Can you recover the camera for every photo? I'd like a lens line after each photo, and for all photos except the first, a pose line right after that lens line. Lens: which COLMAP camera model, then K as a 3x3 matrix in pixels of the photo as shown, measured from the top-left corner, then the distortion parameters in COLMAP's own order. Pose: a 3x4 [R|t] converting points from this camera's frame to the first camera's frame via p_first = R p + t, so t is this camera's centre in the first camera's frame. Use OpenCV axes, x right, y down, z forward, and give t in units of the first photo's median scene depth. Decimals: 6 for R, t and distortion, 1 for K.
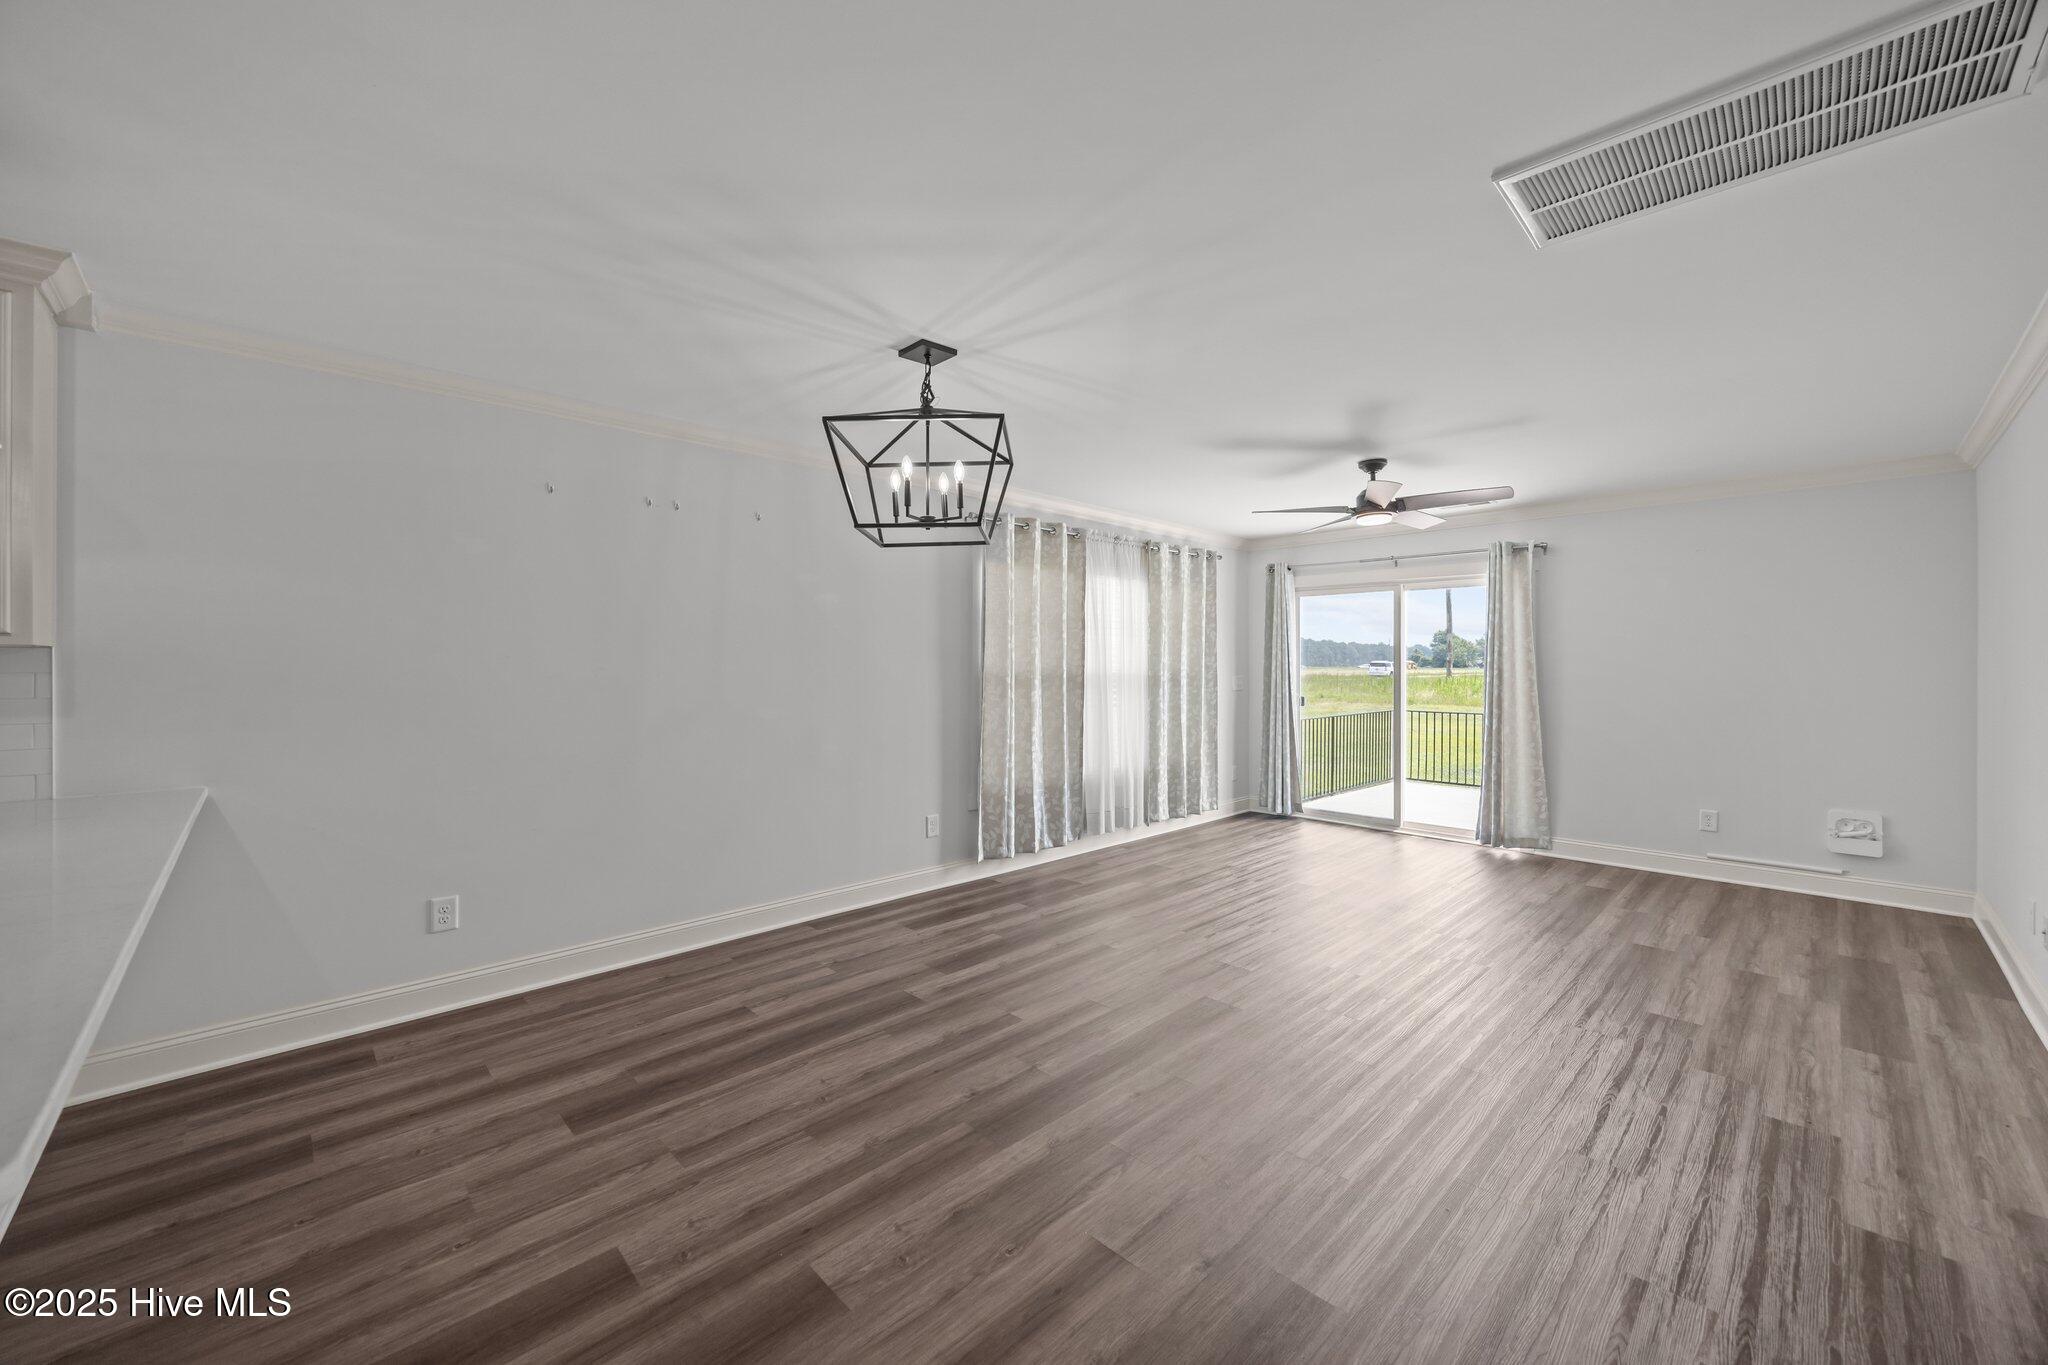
lens RADIAL K [[792.6, 0, 1024.0], [0, 792.6, 674.4], [0, 0, 1]] dist [0.000854, 0.000112]
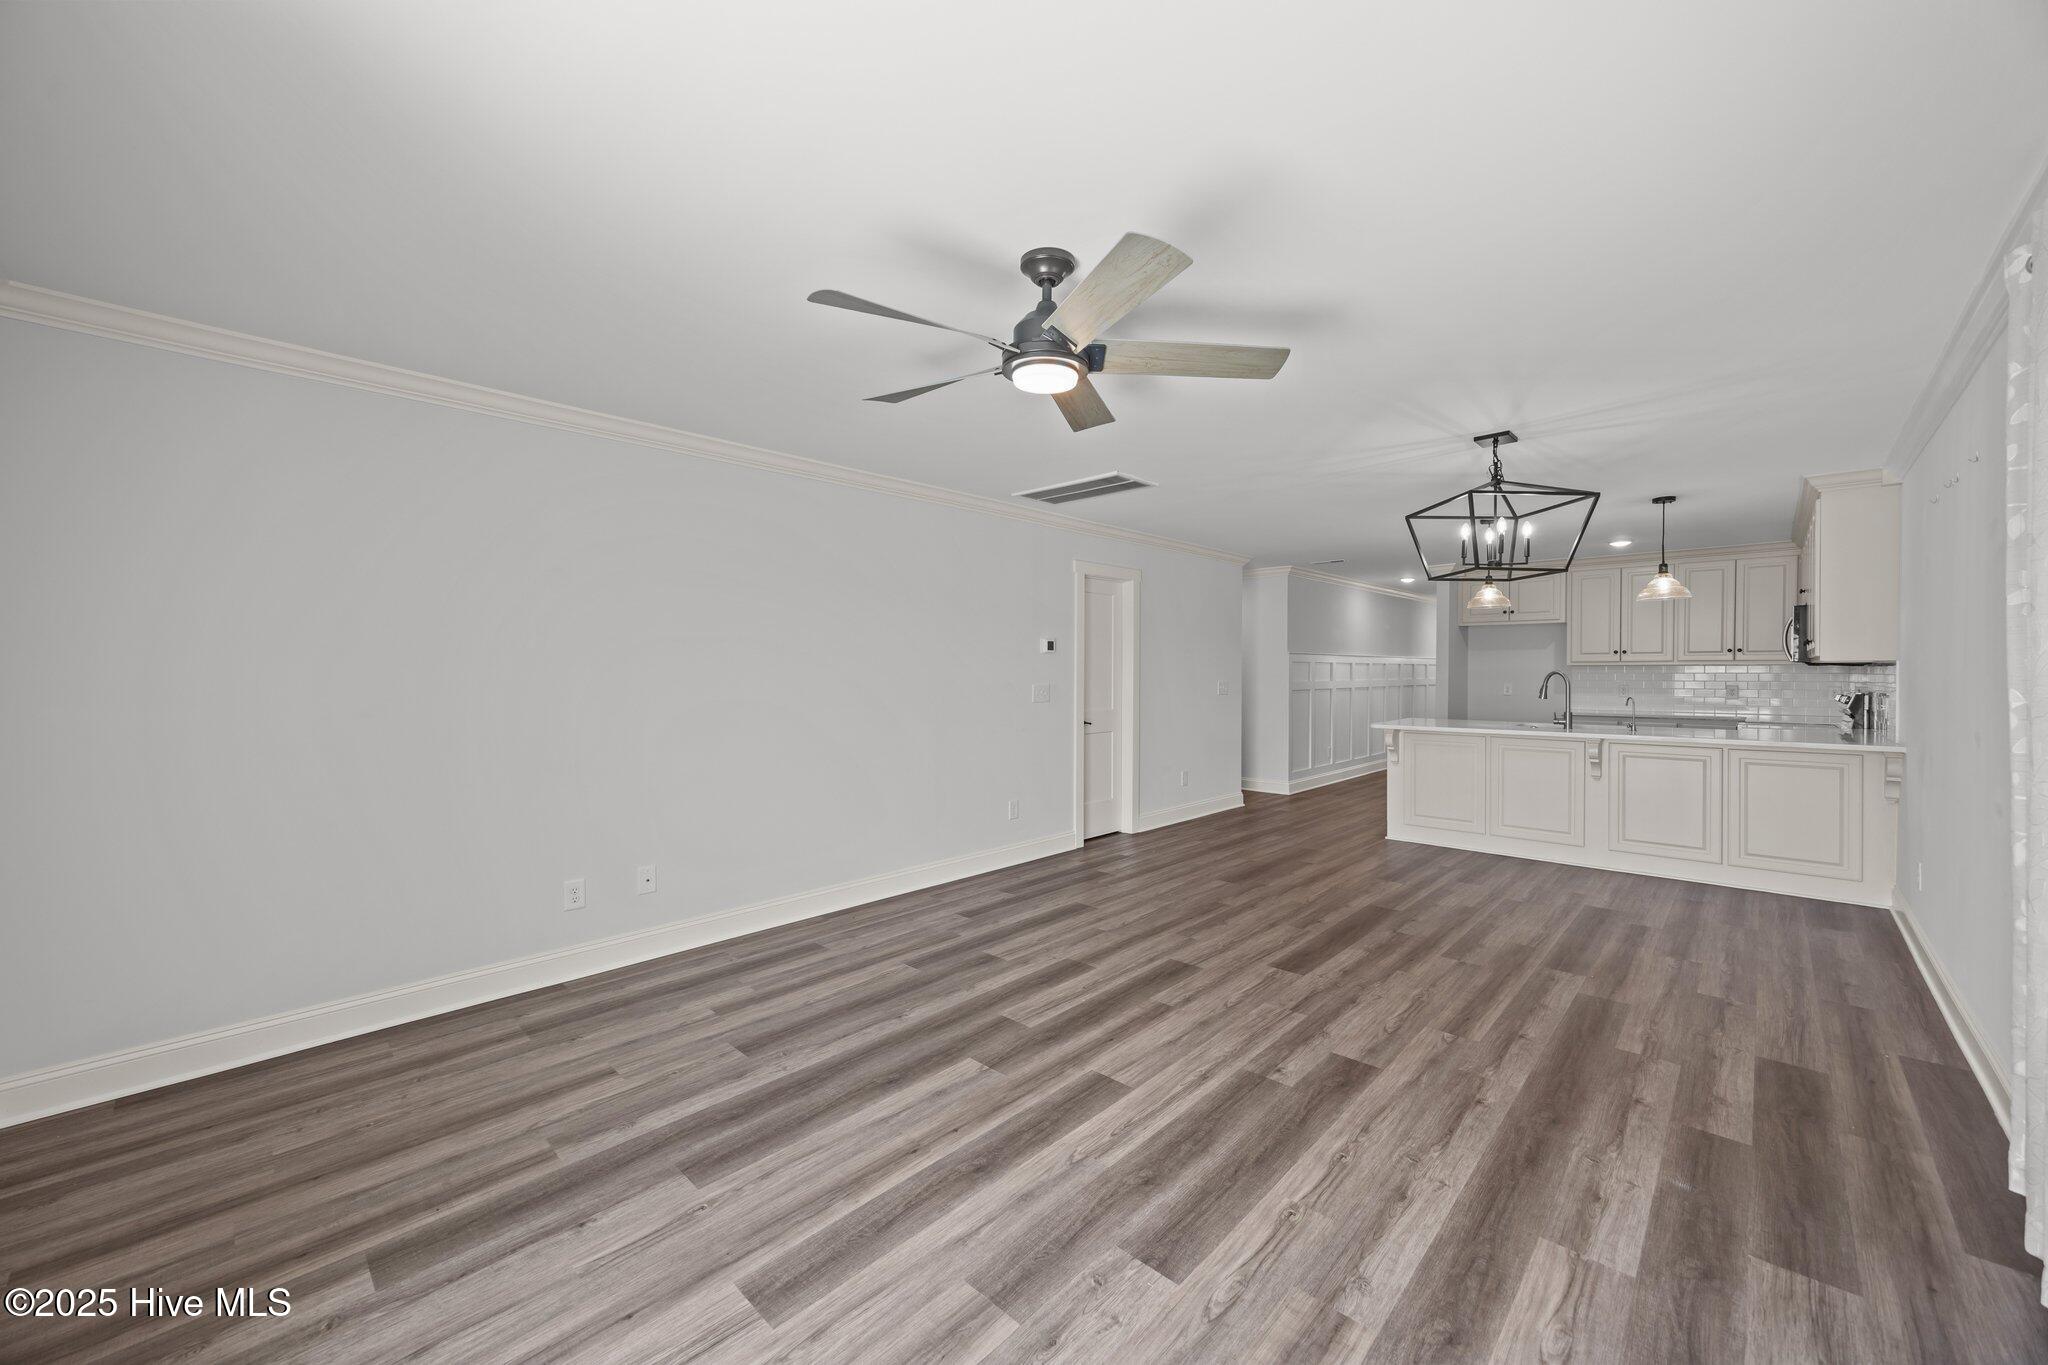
lens RADIAL K [[789.5, 0, 1024.0], [0, 789.5, 682.5], [0, 0, 1]] dist [-0.000645, -0.000091]
pose [[-0.999122, 0.001784, -0.041867, 0.627297], [0.000937, 0.999795, 0.020246, -0.015863], [0.041895, 0.020189, -0.998918, 1.968593]]
